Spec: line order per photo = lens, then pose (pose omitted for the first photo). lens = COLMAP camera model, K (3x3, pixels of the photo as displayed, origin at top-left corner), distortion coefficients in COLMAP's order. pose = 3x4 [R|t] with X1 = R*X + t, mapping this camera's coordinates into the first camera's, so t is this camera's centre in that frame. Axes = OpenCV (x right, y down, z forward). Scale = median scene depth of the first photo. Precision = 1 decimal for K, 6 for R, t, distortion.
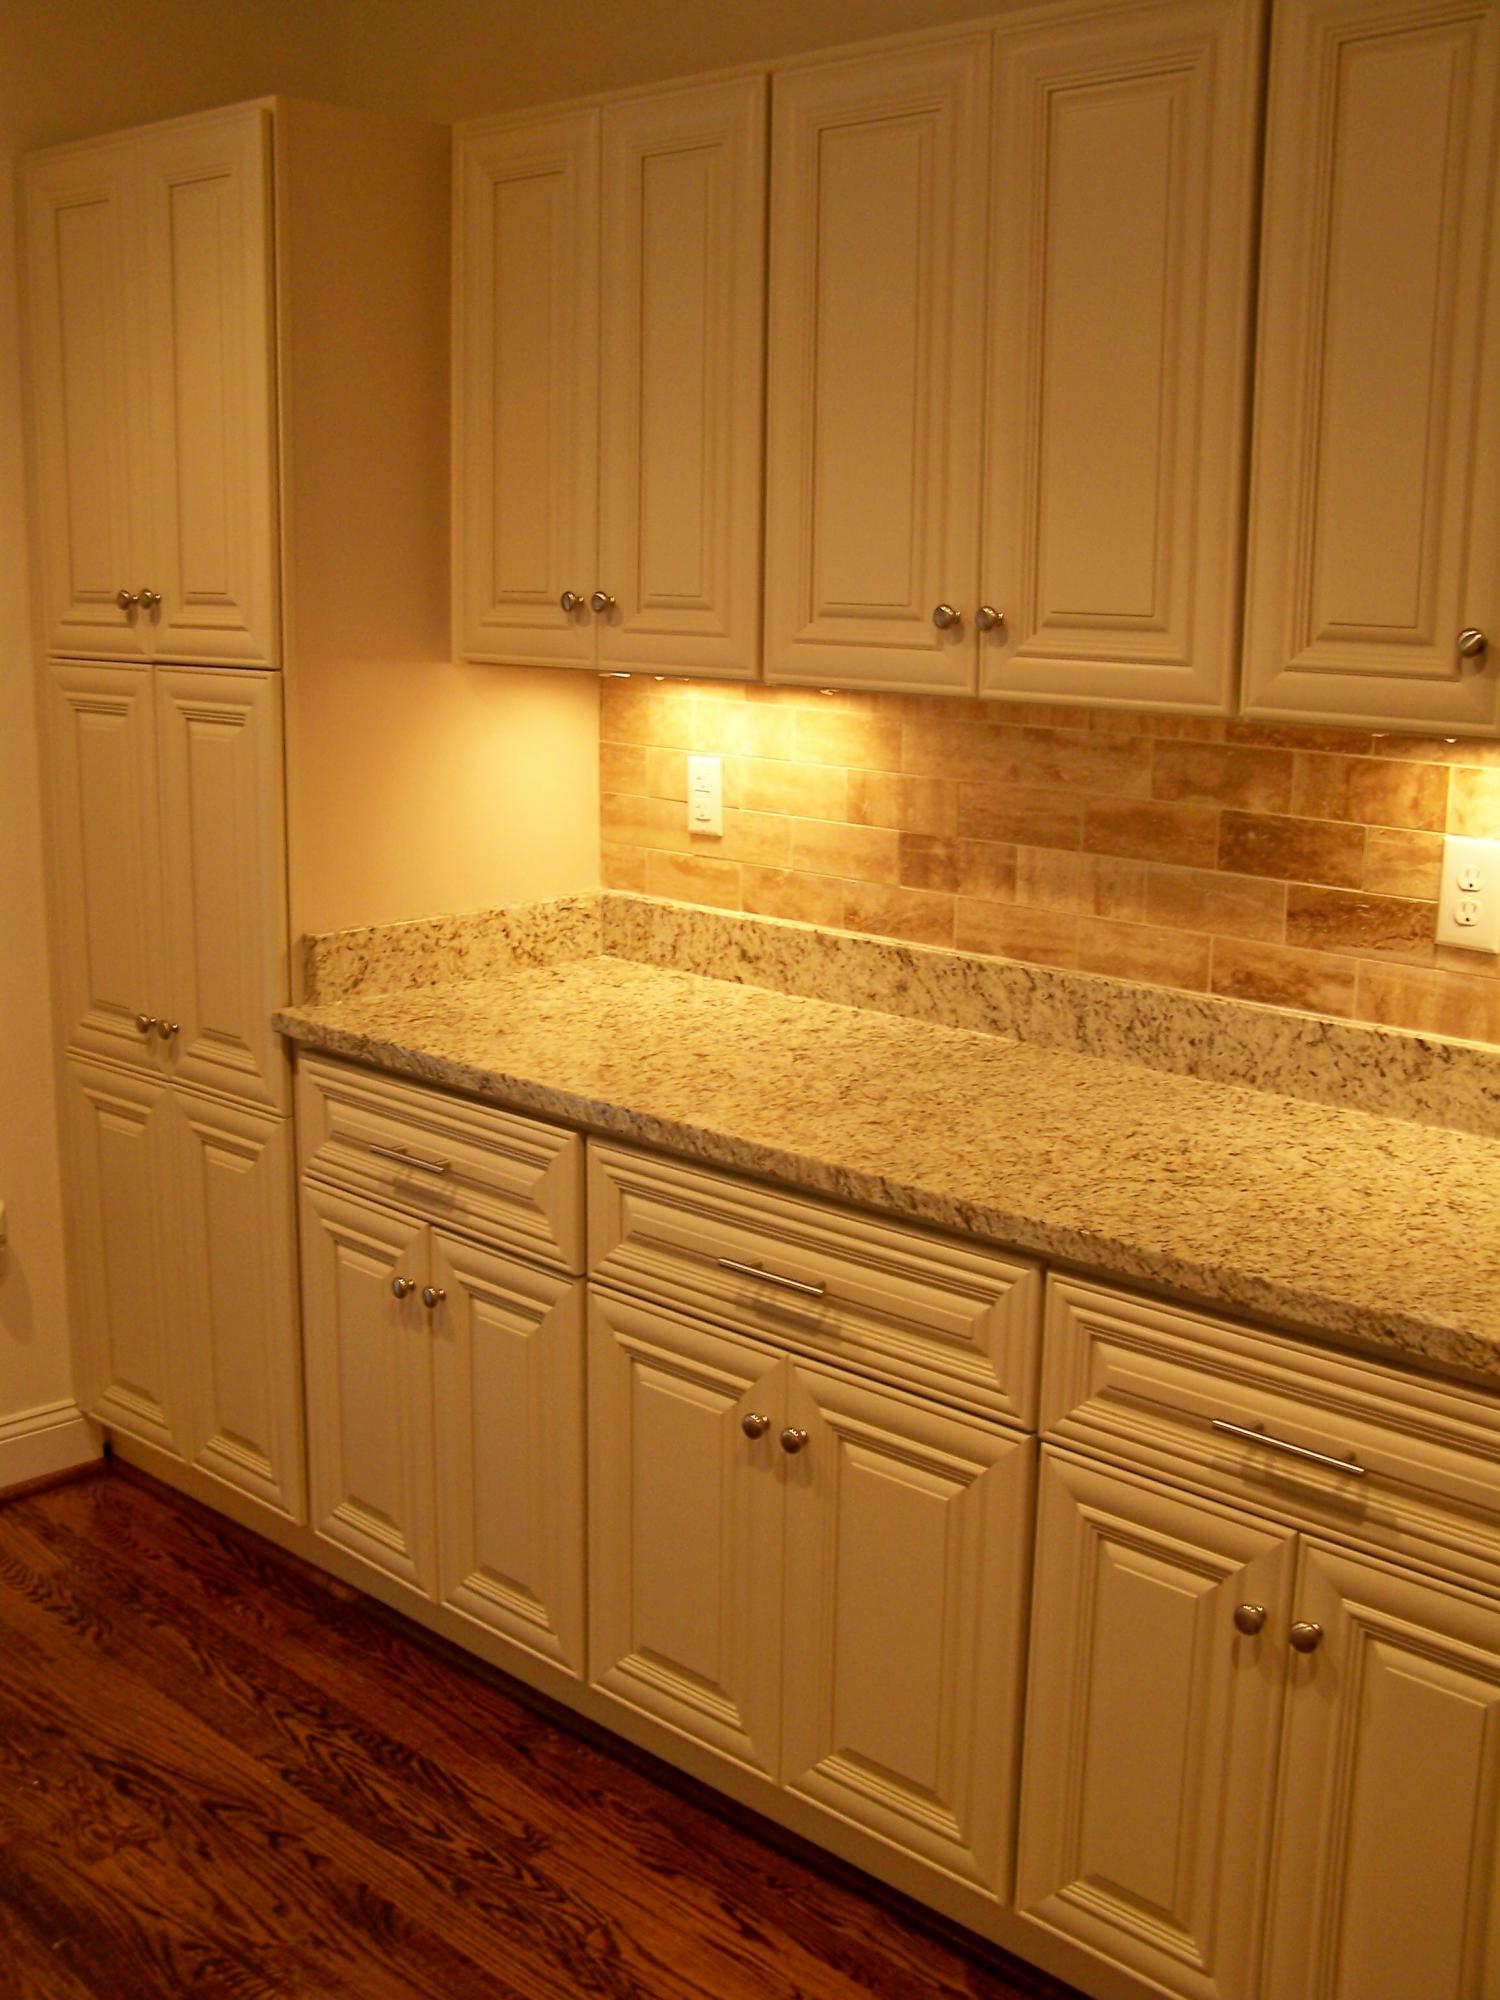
lens RADIAL K [[2266.5, 0, 697.3], [0, 2266.5, 1018.8], [0, 0, 1]] dist [-0.202957, 0.370937]
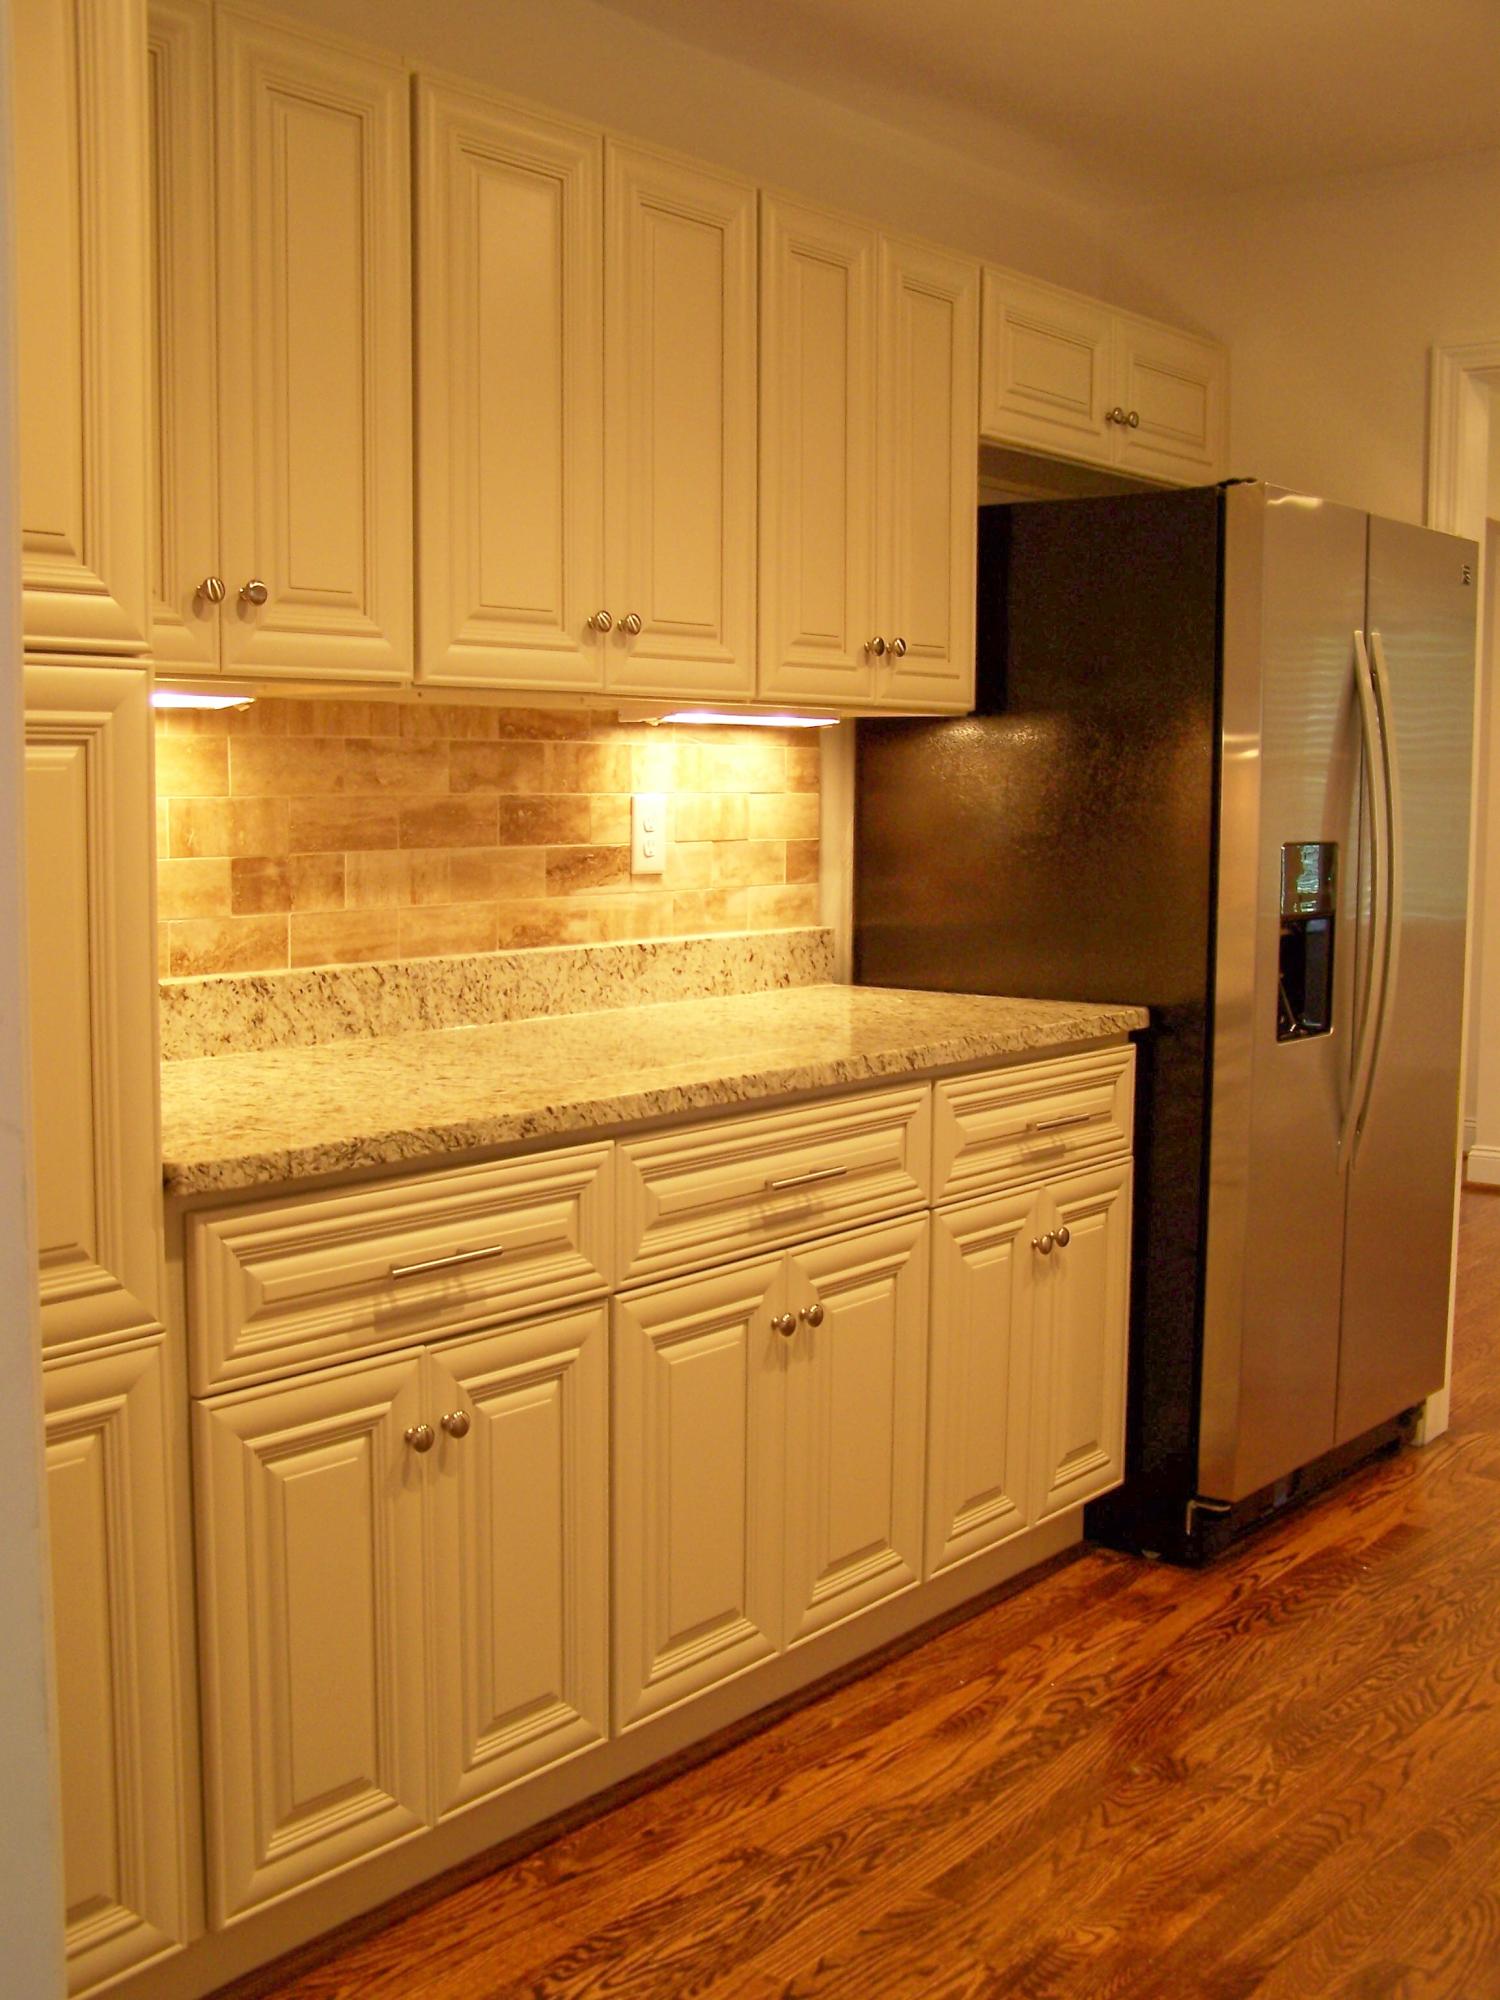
lens RADIAL K [[2266.5, 0, 697.3], [0, 2266.5, 1018.8], [0, 0, 1]] dist [-0.202957, 0.370937]
pose [[-0.132023, -0.113127, 0.984770, -0.944323], [0.200284, 0.969931, 0.138274, -0.117793], [-0.970802, 0.215489, -0.105395, 1.002992]]
